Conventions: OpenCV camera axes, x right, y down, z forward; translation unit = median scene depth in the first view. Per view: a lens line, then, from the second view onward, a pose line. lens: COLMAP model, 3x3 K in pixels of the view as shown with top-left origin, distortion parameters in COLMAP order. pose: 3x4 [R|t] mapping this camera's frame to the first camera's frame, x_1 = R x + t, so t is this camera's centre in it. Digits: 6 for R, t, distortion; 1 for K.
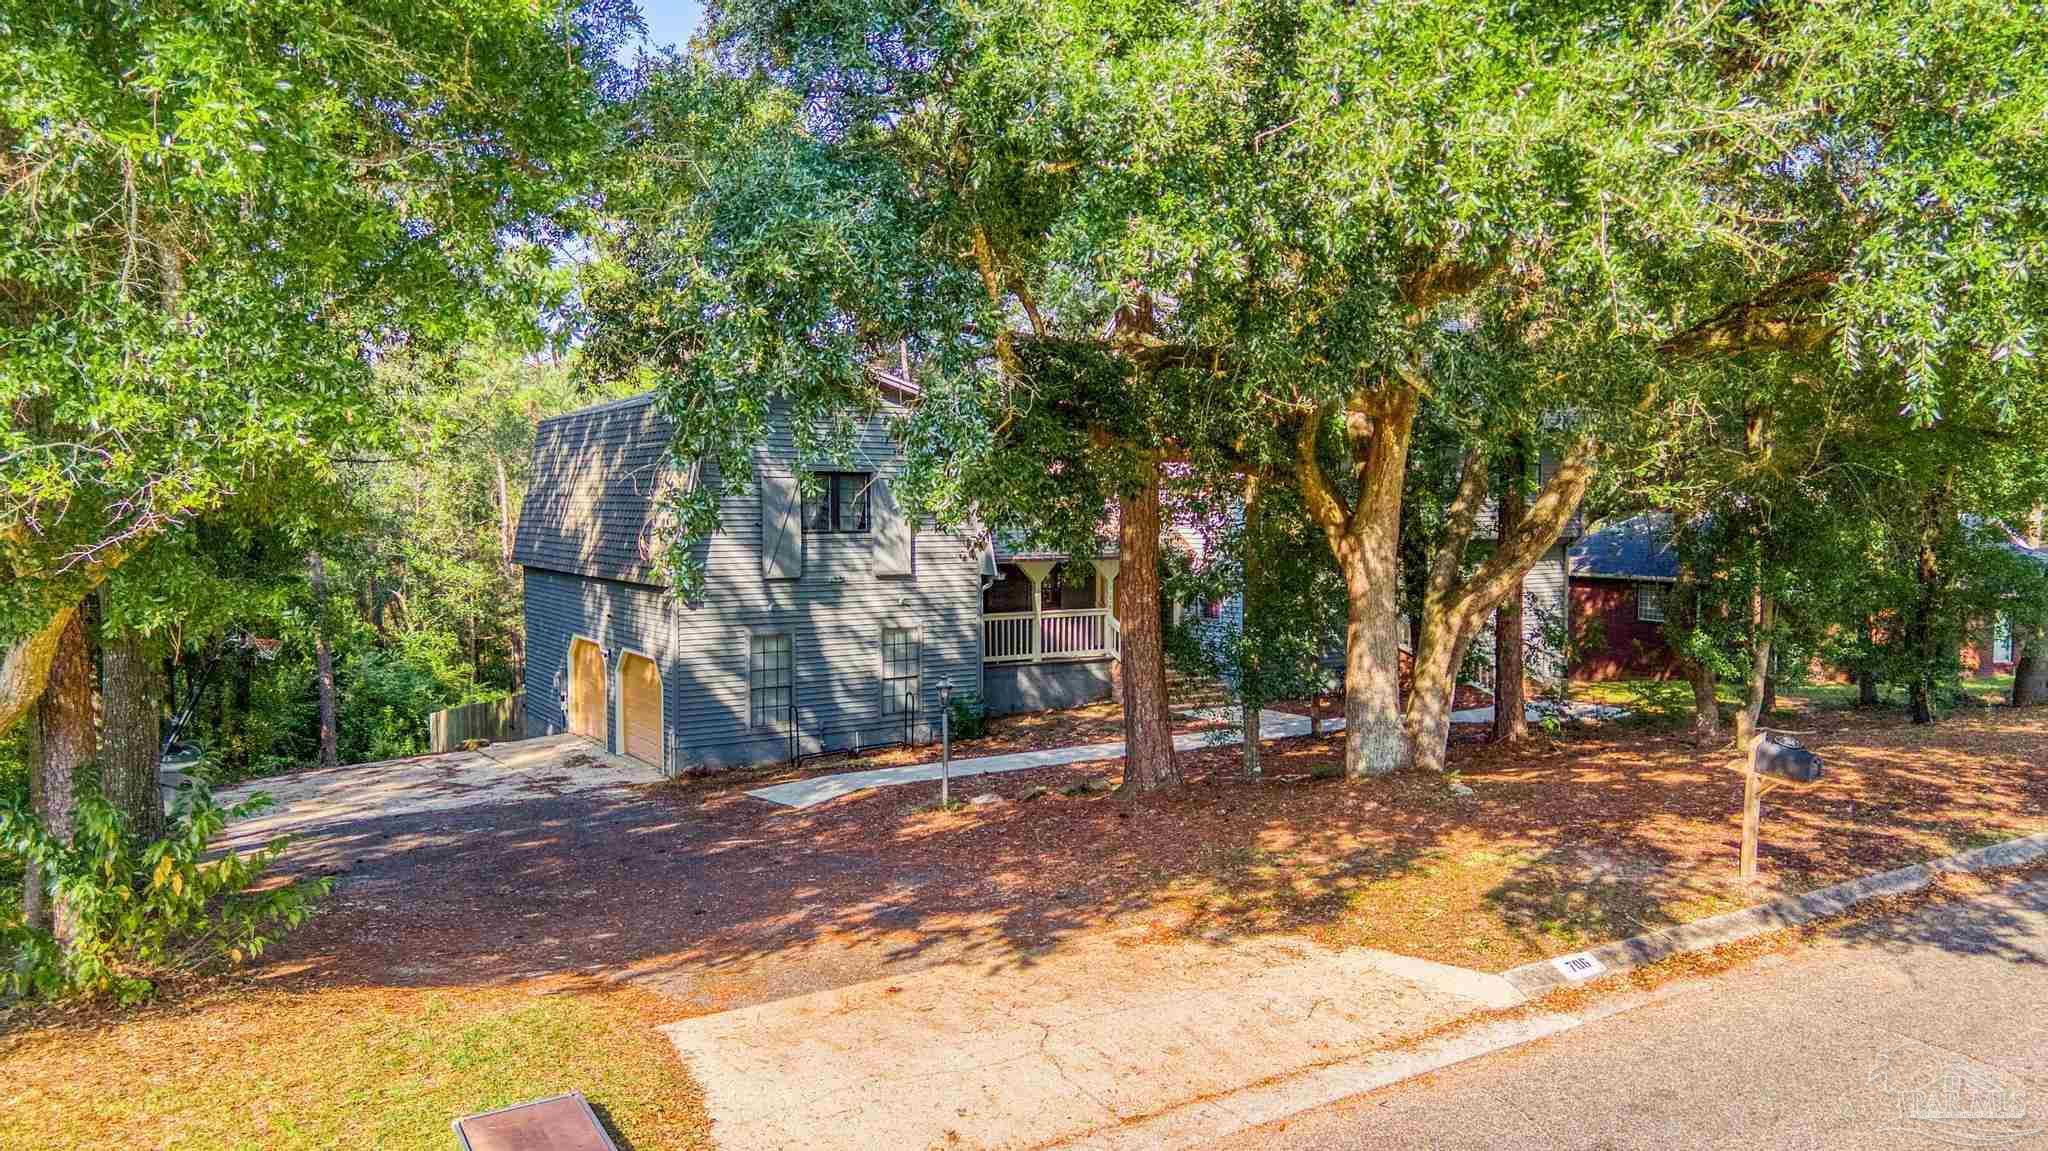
lens RADIAL K [[1444.3, 0, 1017.4], [0, 1444.3, 582.6], [0, 0, 1]] dist [0.057718, -0.004620]
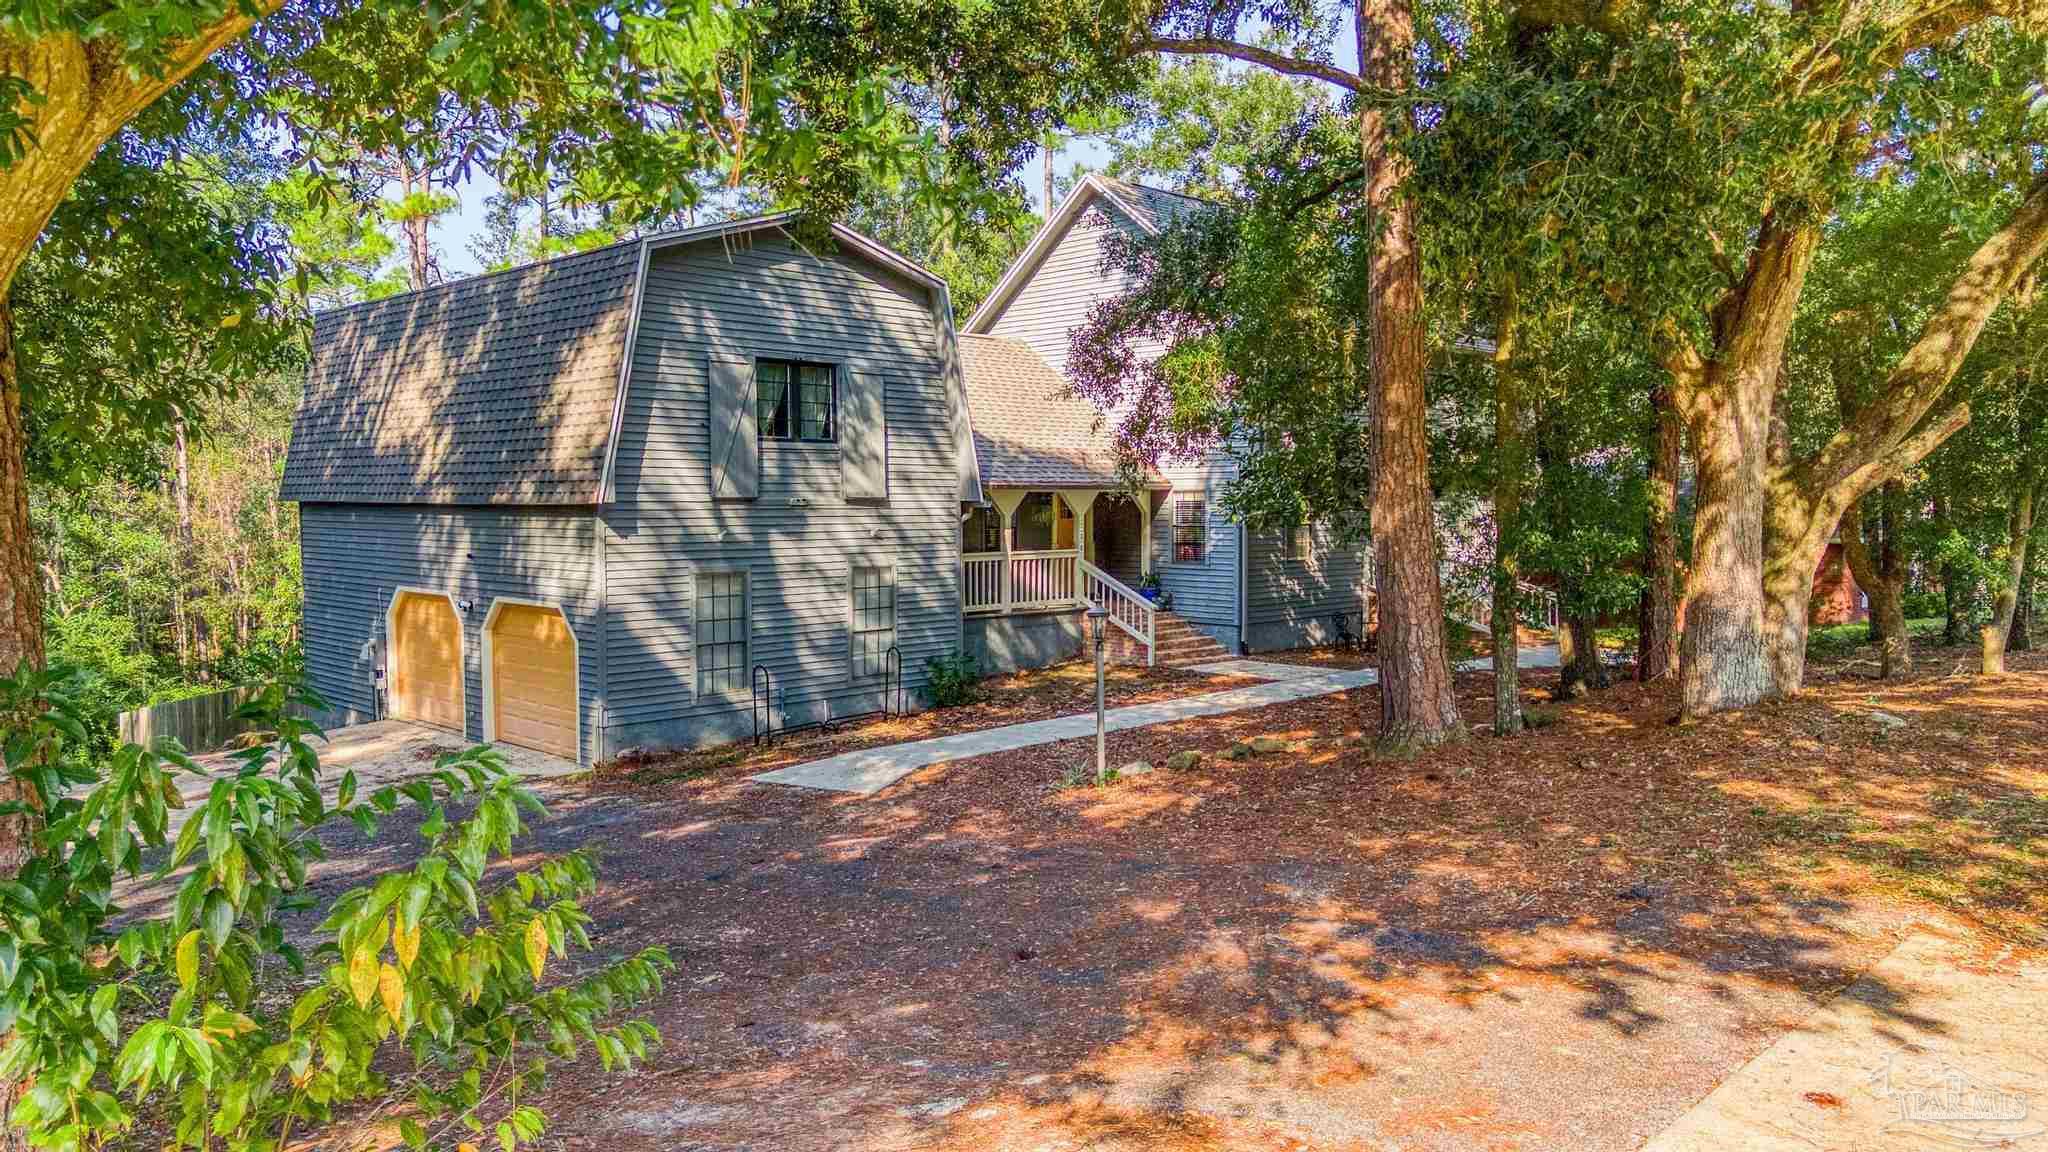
lens RADIAL K [[1444.3, 0, 1028.6], [0, 1444.3, 580.3], [0, 0, 1]] dist [0.057718, -0.004620]
pose [[0.975053, -0.011707, 0.221664, -0.176777], [0.011692, 0.999931, 0.001381, 0.039660], [-0.221665, 0.001245, 0.975122, 0.223825]]
